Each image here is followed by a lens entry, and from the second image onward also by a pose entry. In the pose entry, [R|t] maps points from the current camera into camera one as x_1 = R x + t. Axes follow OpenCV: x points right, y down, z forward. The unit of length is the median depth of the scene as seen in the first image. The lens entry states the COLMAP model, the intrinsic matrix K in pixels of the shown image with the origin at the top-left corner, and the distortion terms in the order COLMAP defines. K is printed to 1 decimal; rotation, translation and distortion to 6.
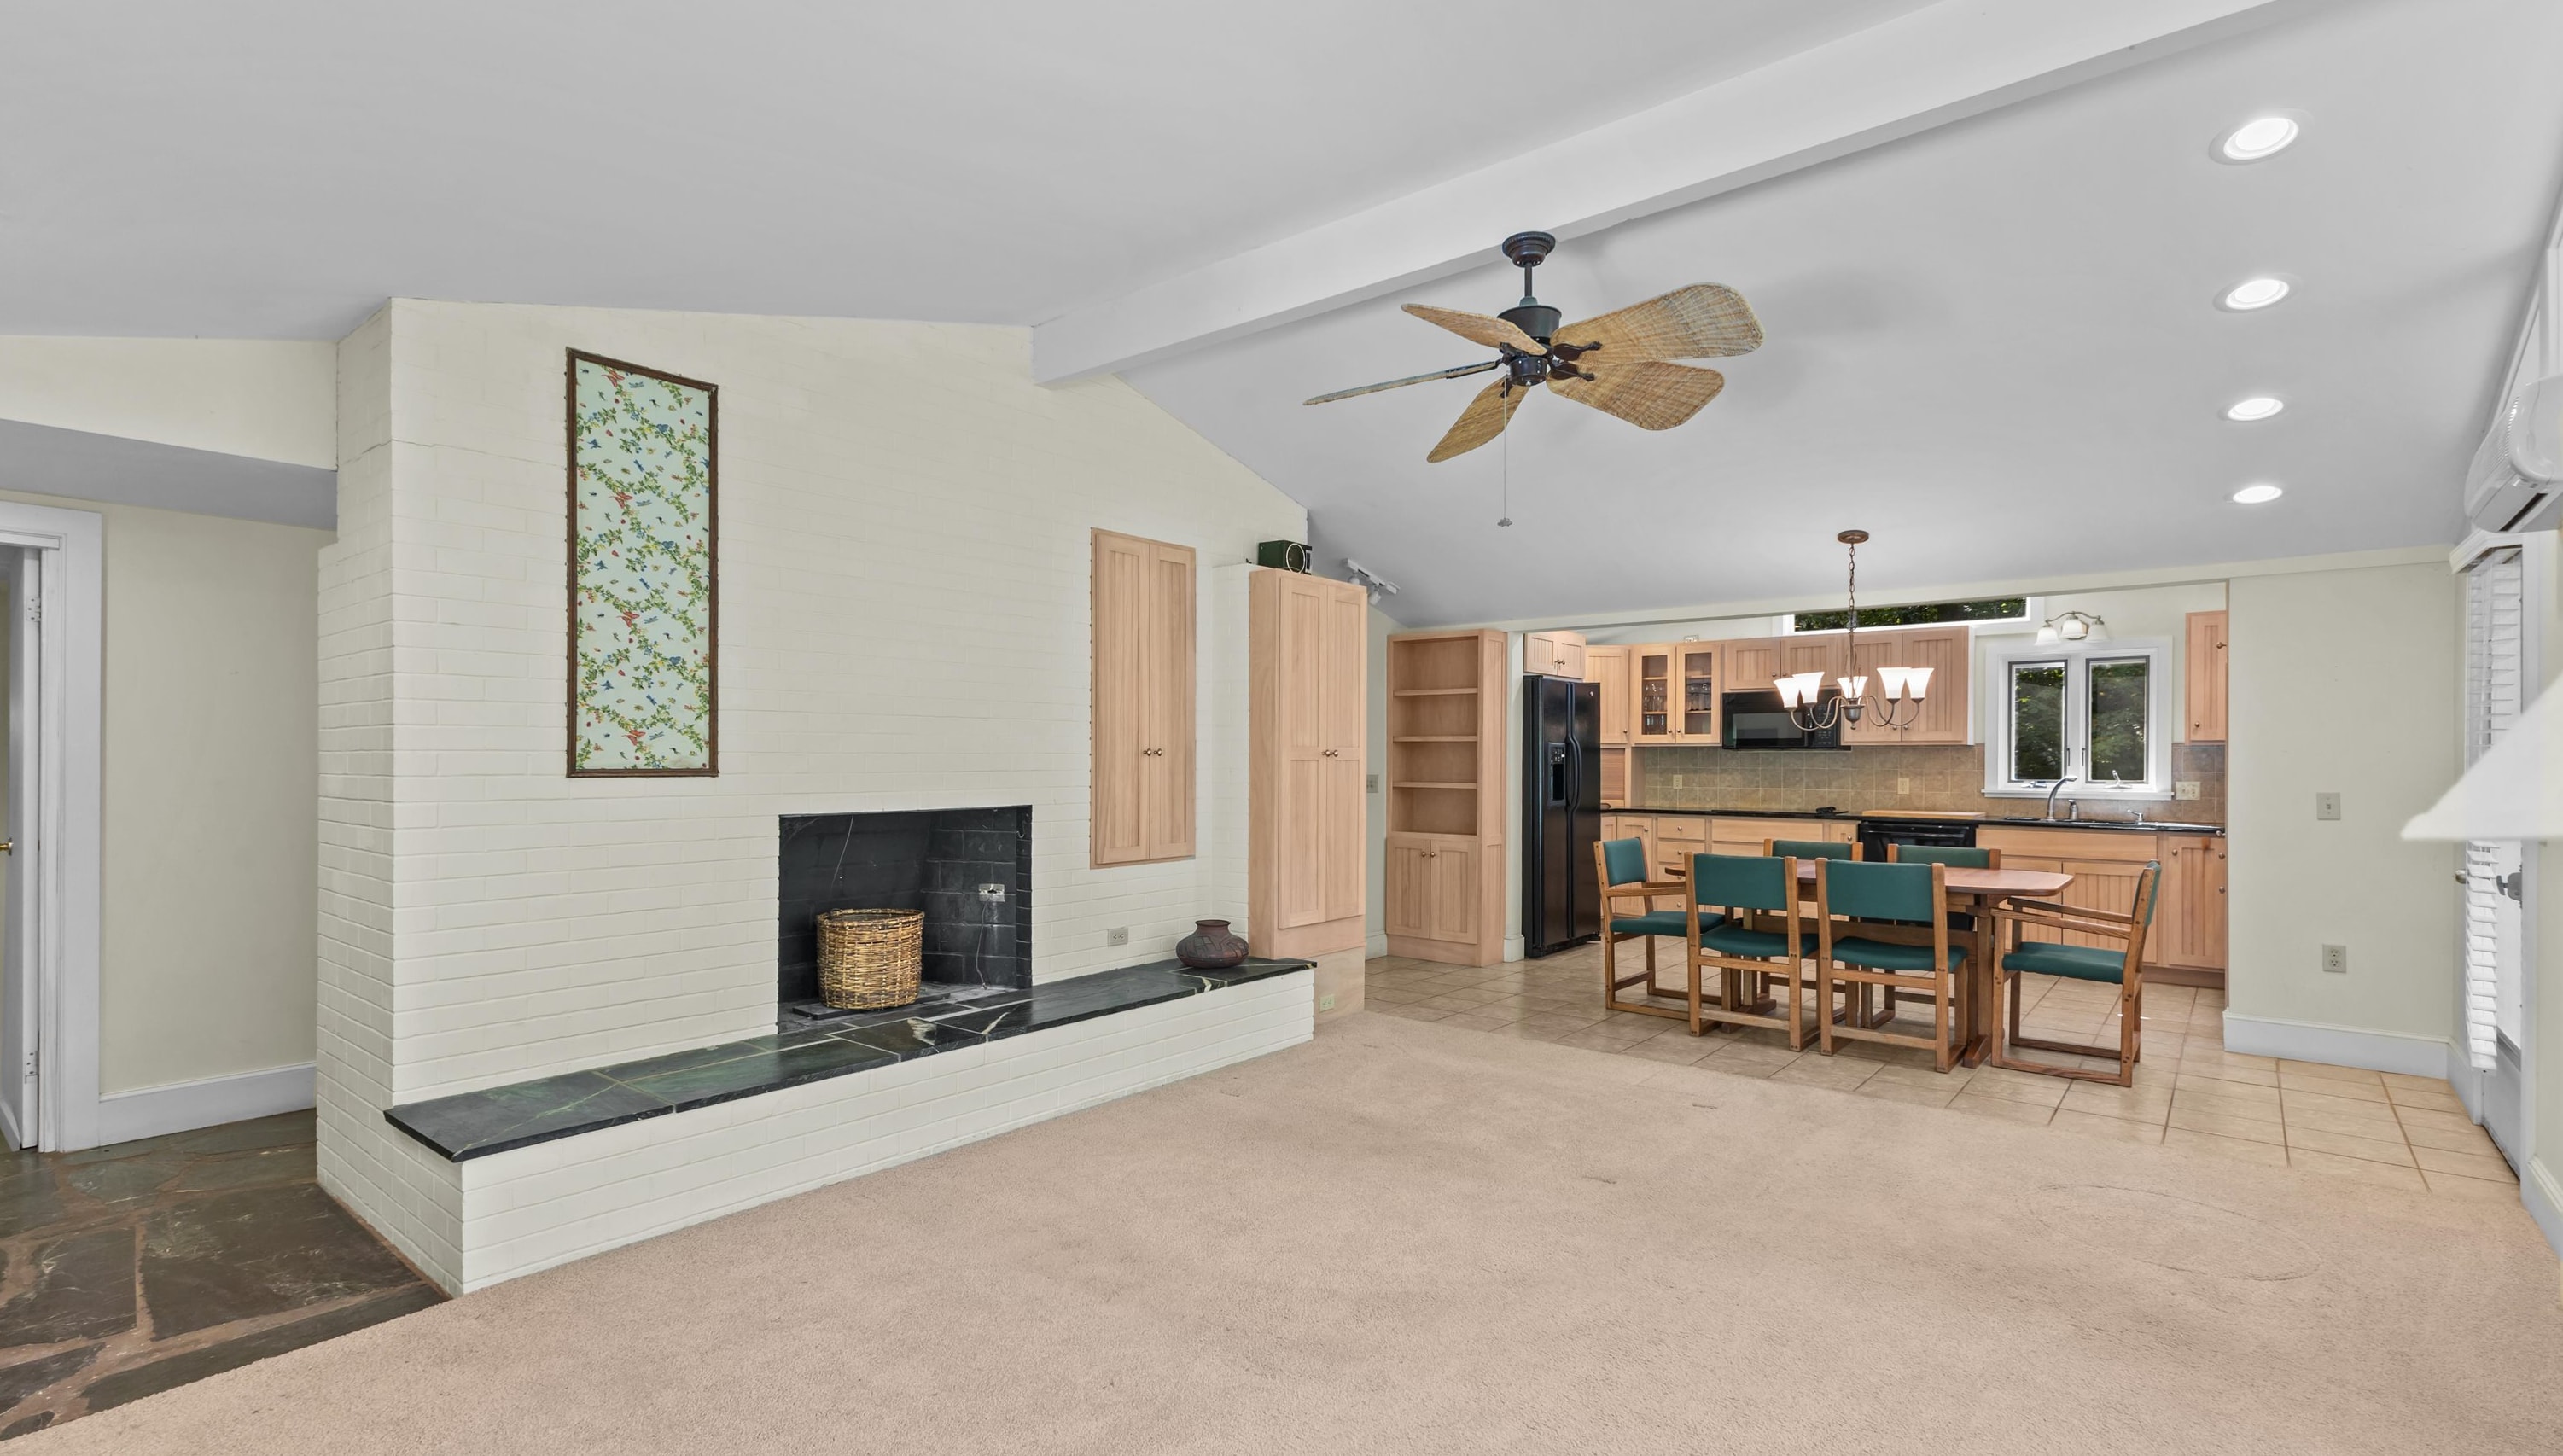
lens RADIAL K [[1175.2, 0, 1224.9], [0, 1175.2, 755.2], [0, 0, 1]] dist [0.003291, -0.000087]
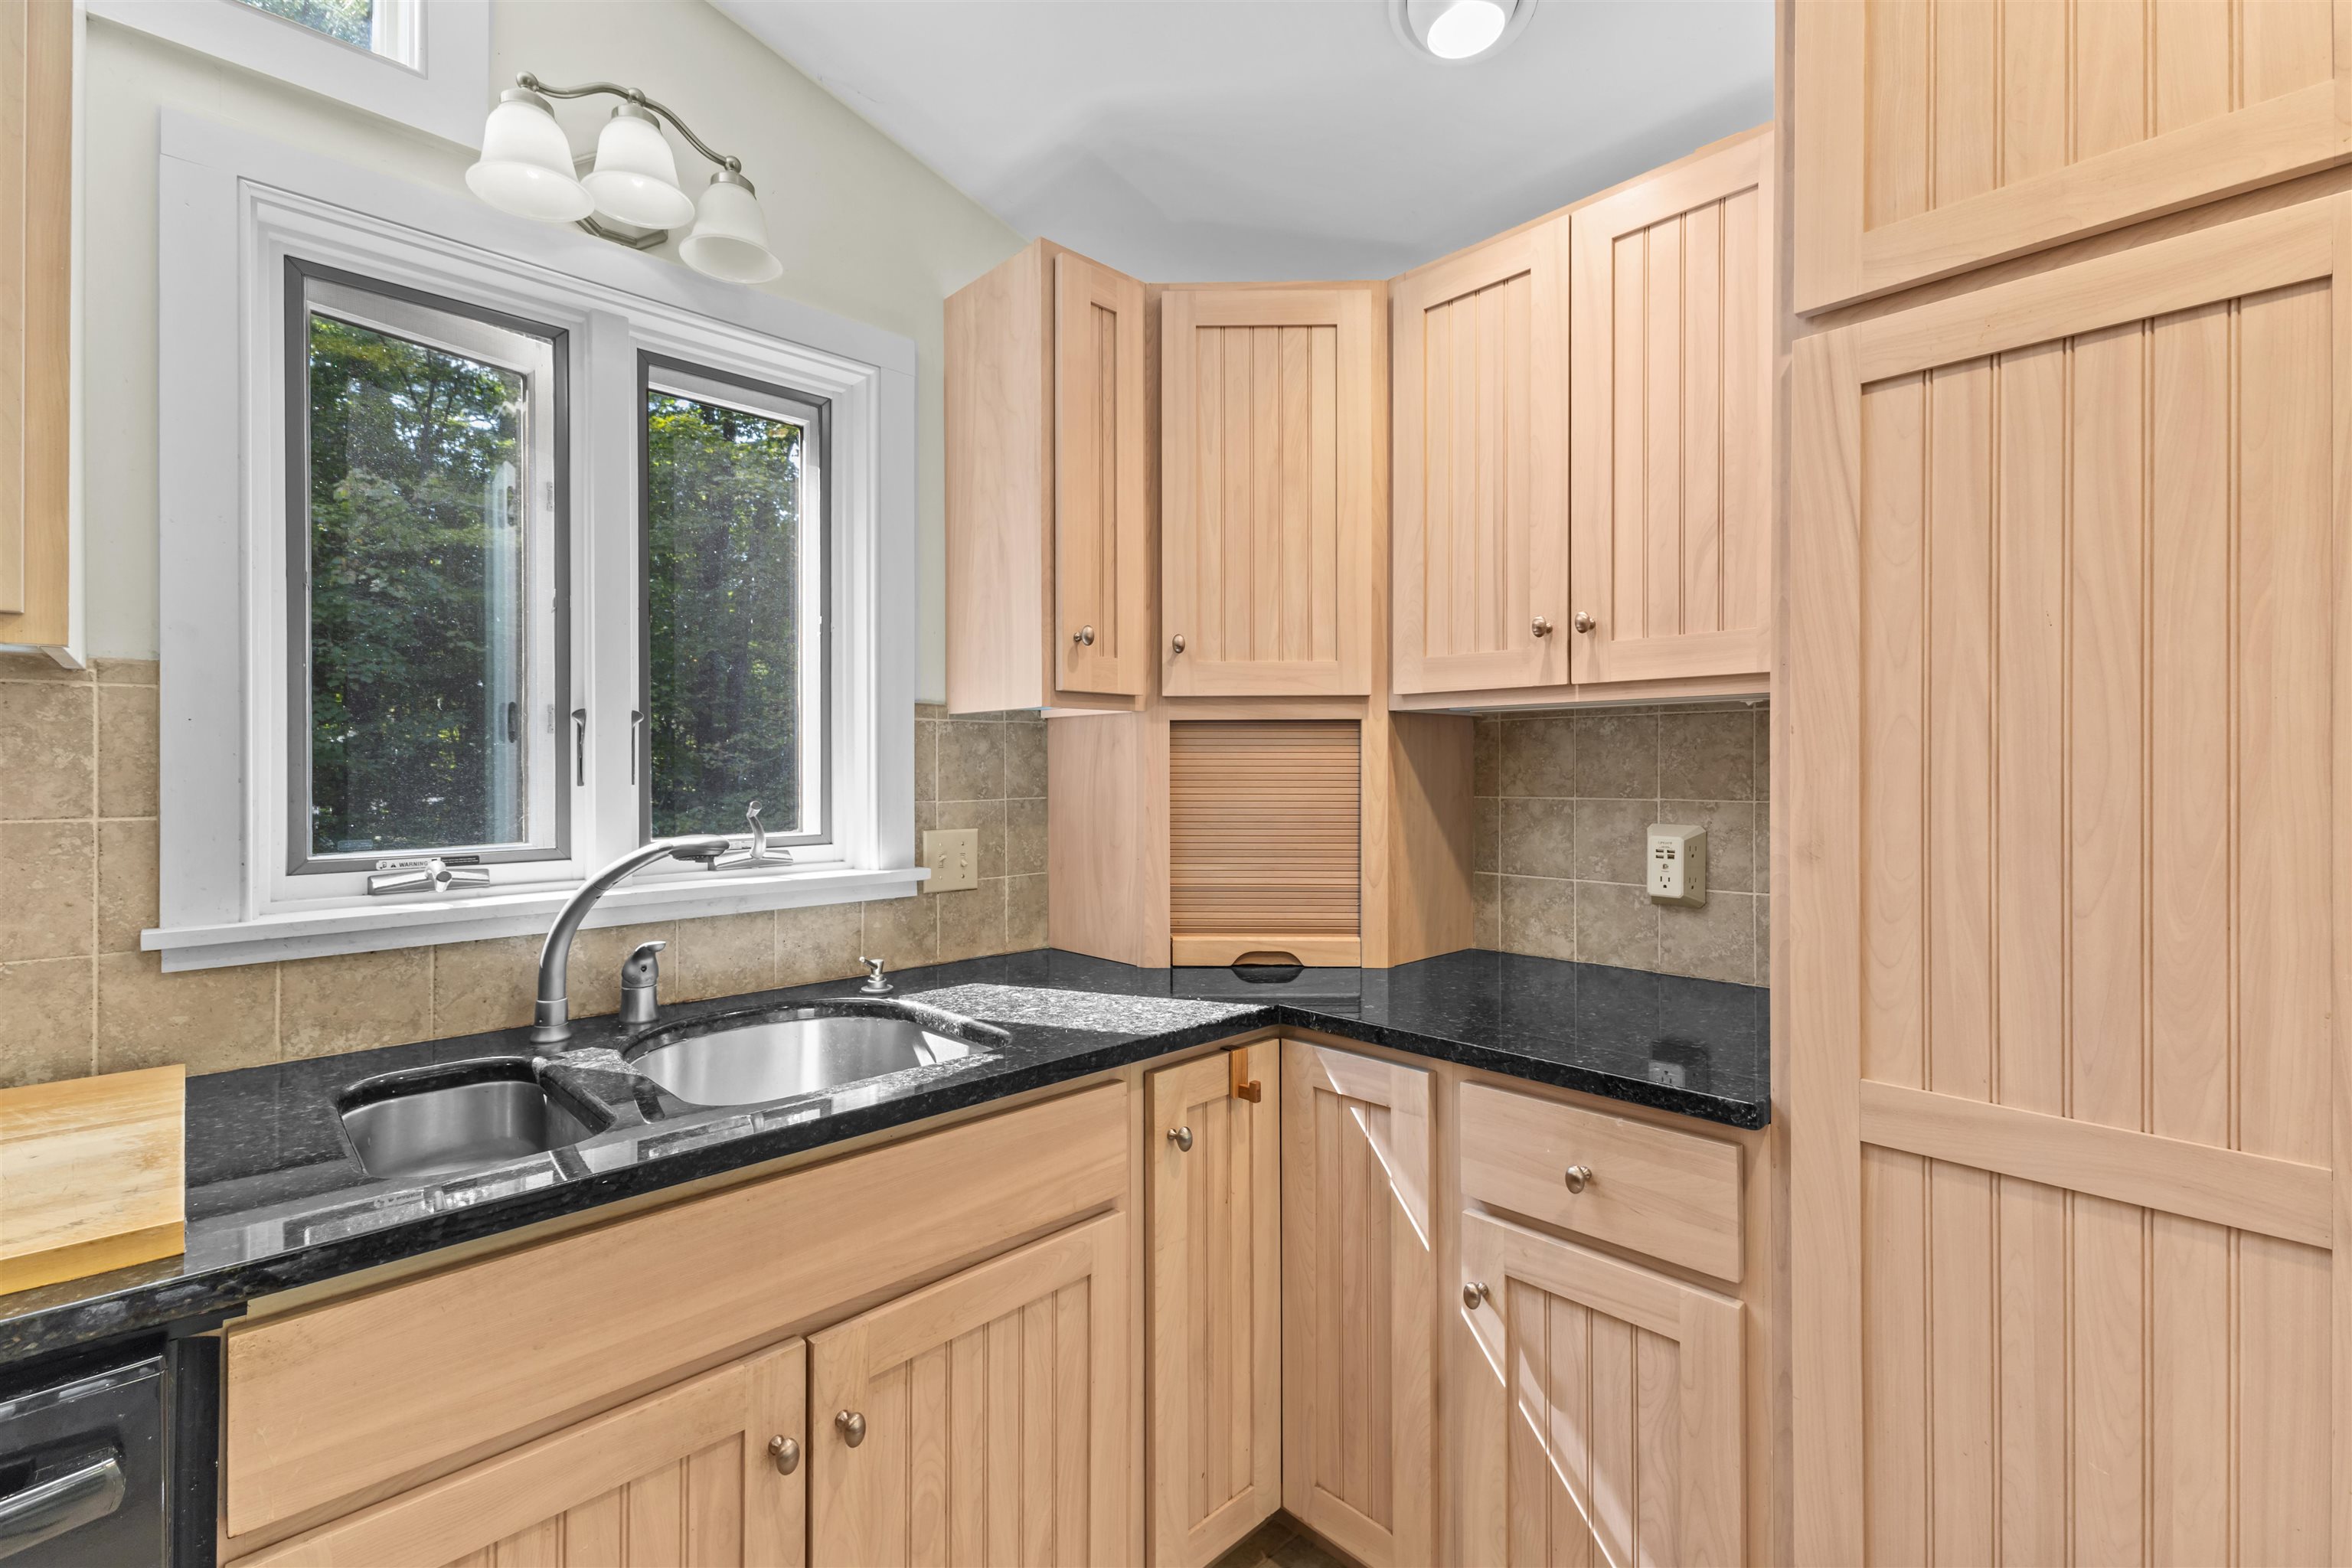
lens RADIAL K [[1024.6, 0, 1185.3], [0, 1024.6, 766.4], [0, 0, 1]] dist [0.013483, -0.004113]
pose [[0.088230, -0.003423, 0.996094, 0.592991], [-0.001848, 0.999992, 0.003600, 0.005290], [-0.996098, -0.002158, 0.088223, 0.975987]]
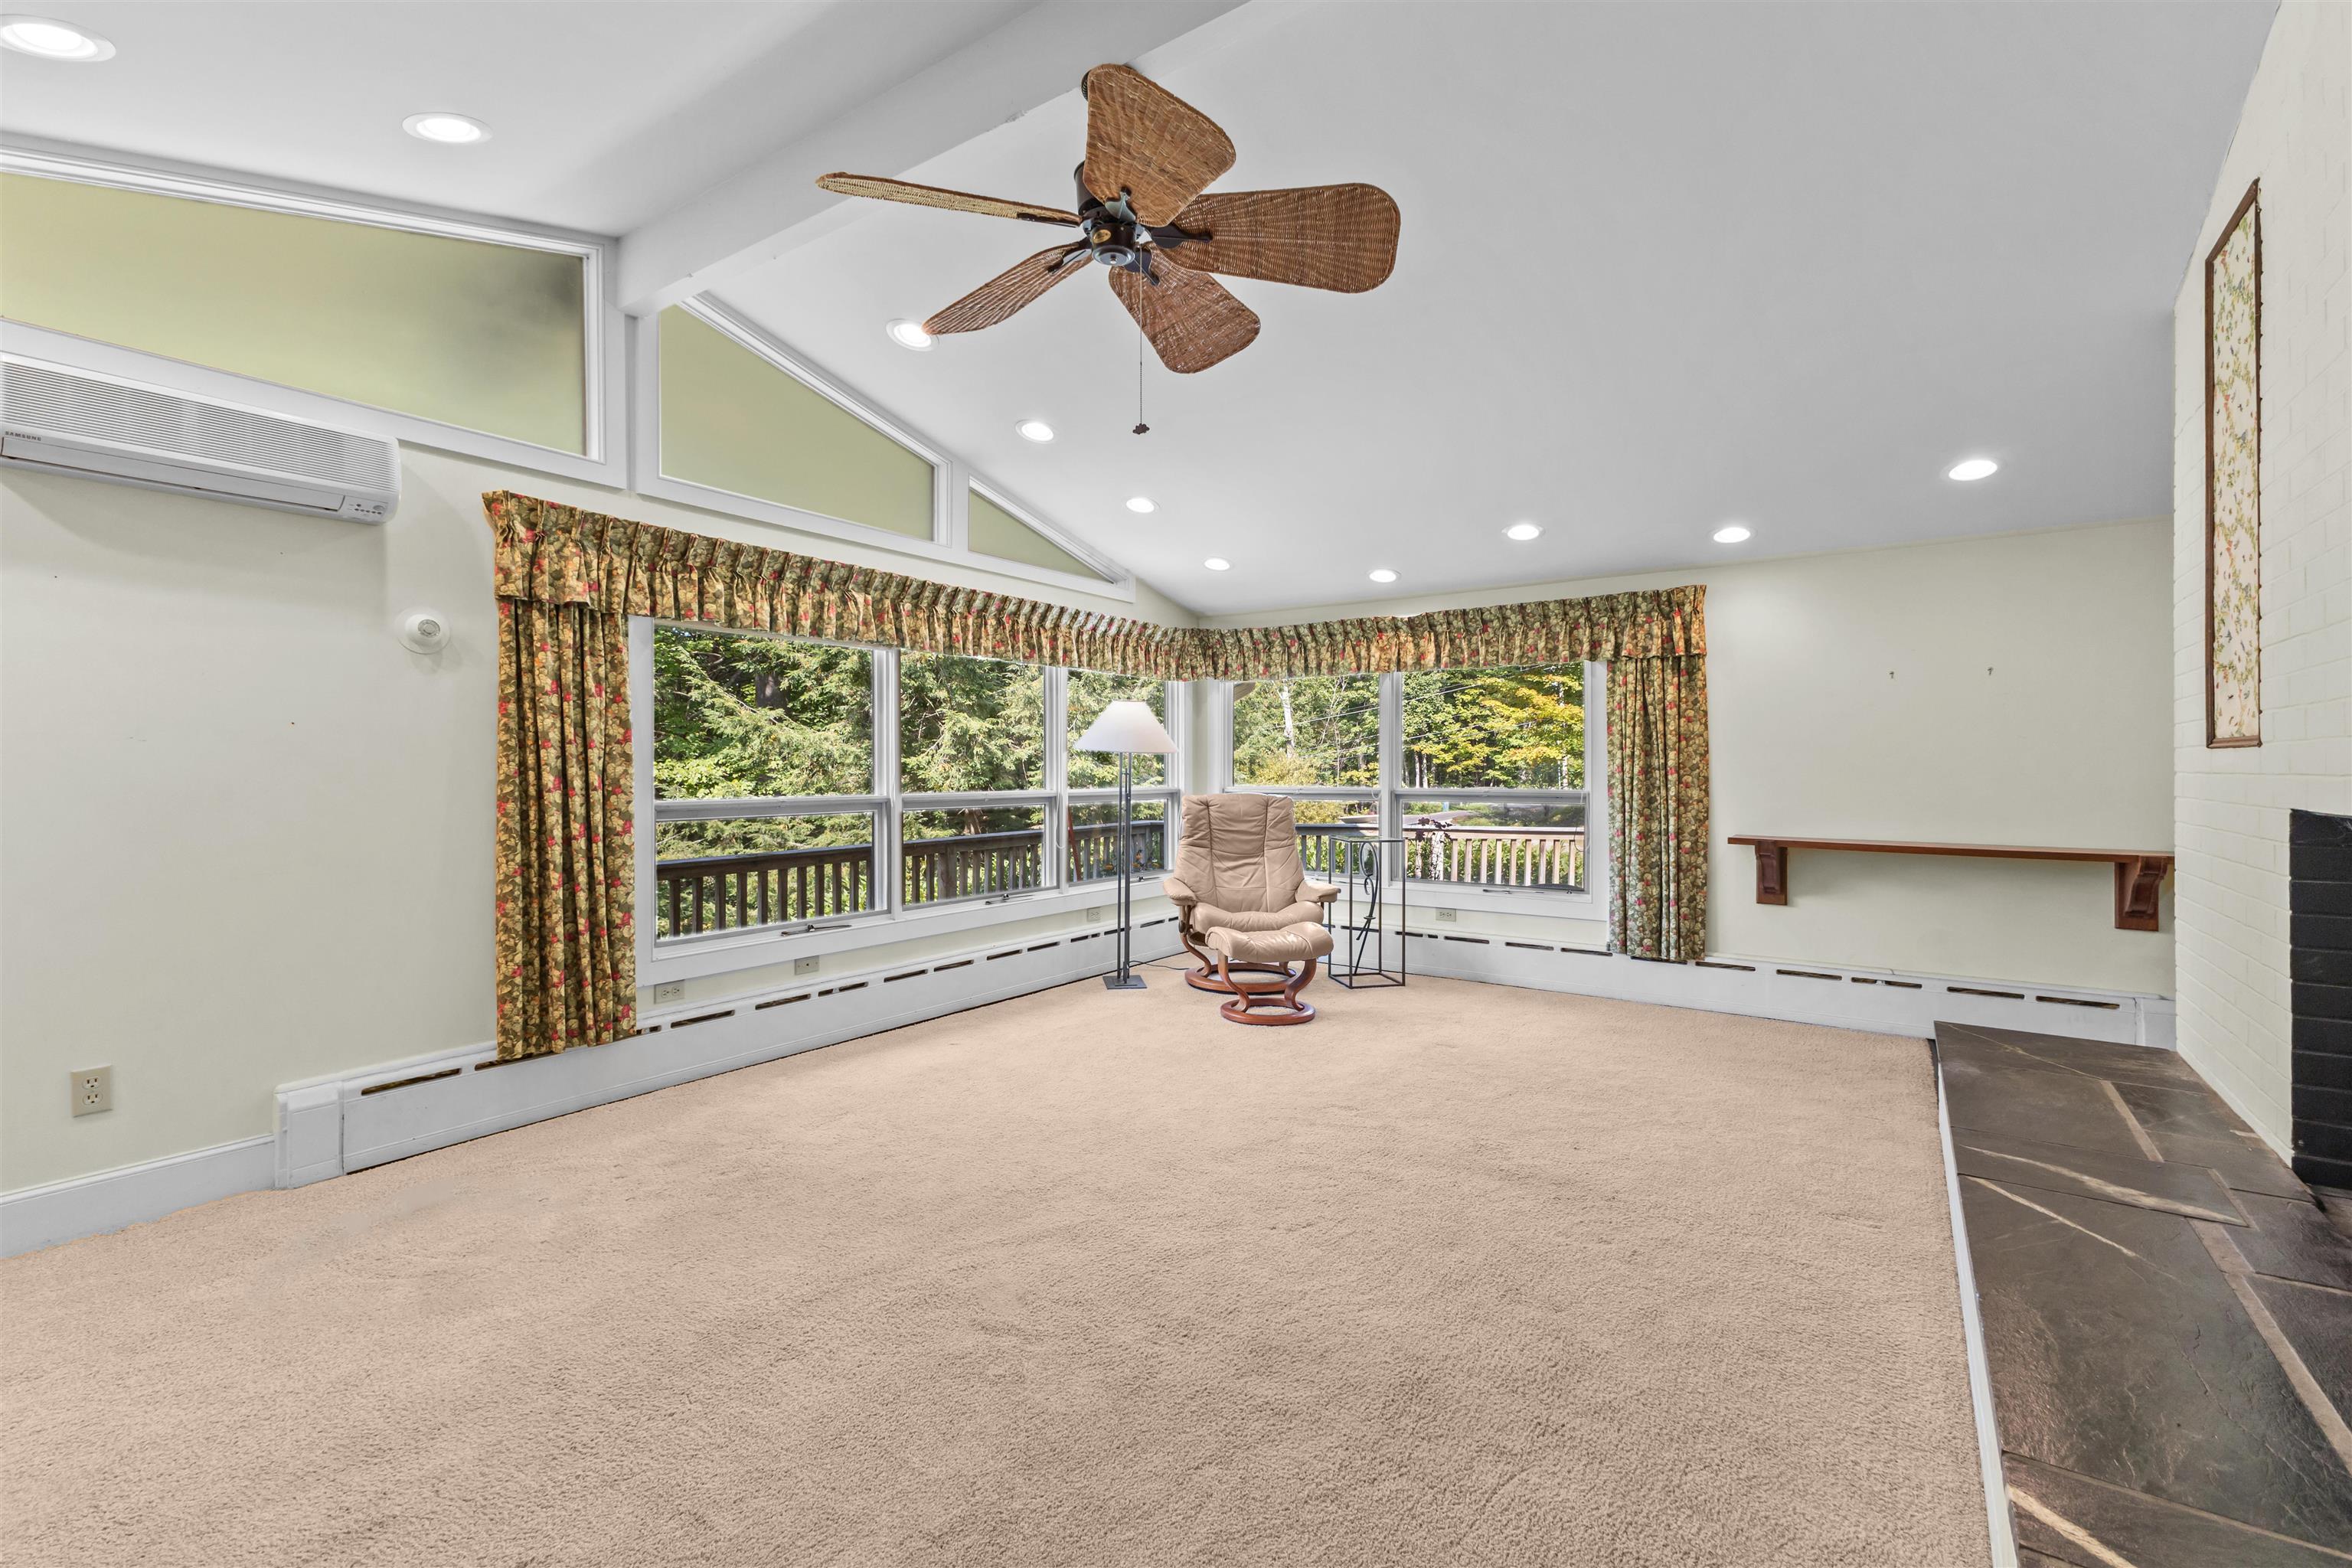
lens RADIAL K [[1024.6, 0, 1168.0], [0, 1024.6, 768.8], [0, 0, 1]] dist [0.013483, -0.004113]
pose [[-0.995167, -0.001533, -0.098187, 0.146446], [-0.001453, 0.999999, -0.000885, 0.018481], [0.098188, -0.000738, -0.995168, 0.866135]]
